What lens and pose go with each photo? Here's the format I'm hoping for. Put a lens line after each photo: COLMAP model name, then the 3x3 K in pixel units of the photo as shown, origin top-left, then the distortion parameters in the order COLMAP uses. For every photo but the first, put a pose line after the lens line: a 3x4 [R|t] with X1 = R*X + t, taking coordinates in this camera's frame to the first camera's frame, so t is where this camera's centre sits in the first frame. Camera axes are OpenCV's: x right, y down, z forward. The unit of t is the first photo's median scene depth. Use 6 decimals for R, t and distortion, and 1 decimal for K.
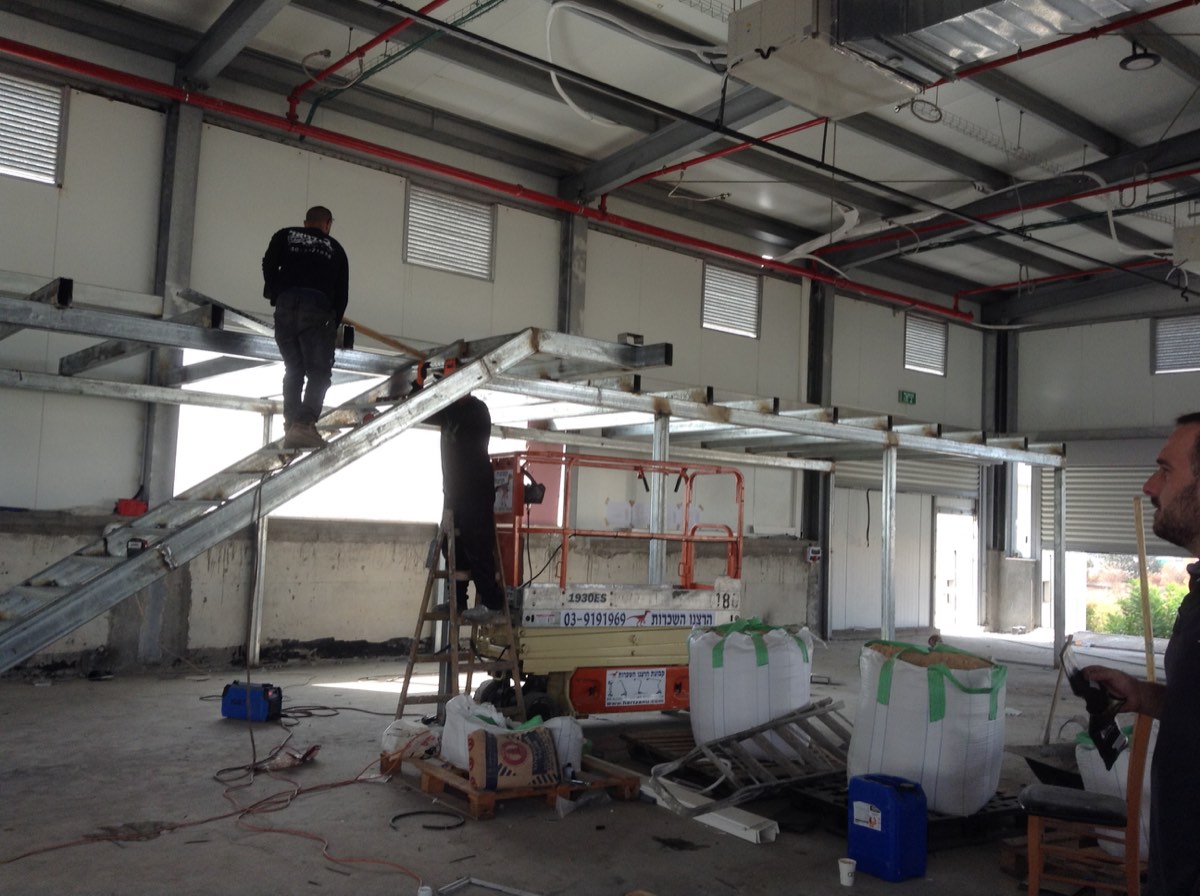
lens RADIAL K [[1063.2, 0, 595.8], [0, 1063.2, 454.1], [0, 0, 1]] dist [0.054670, 0.000388]
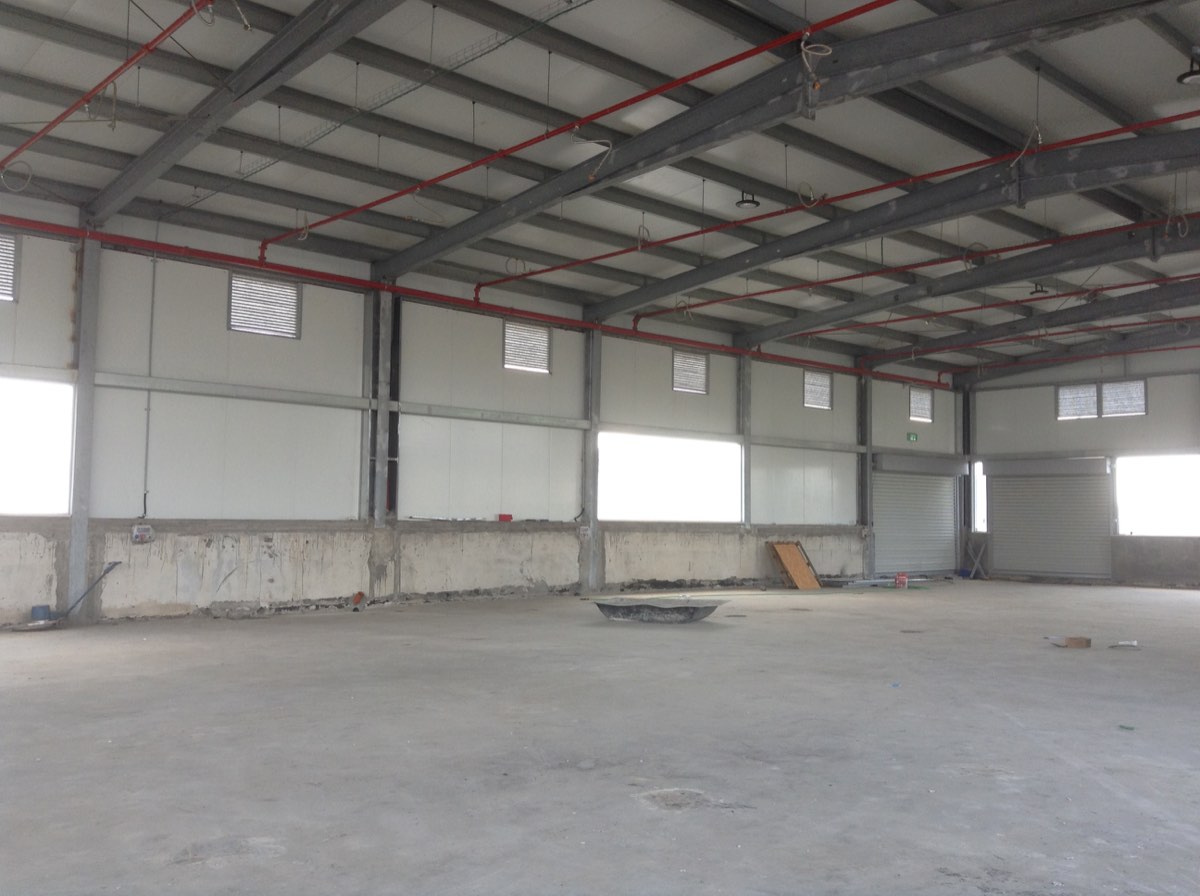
lens RADIAL K [[1098.9, 0, 597.7], [0, 1098.9, 444.4], [0, 0, 1]] dist [0.051276, 0.000000]
pose [[0.998388, -0.017236, 0.054085, -0.341407], [0.016682, 0.999804, 0.010690, -0.081752], [-0.054258, -0.009771, 0.998479, -0.808806]]
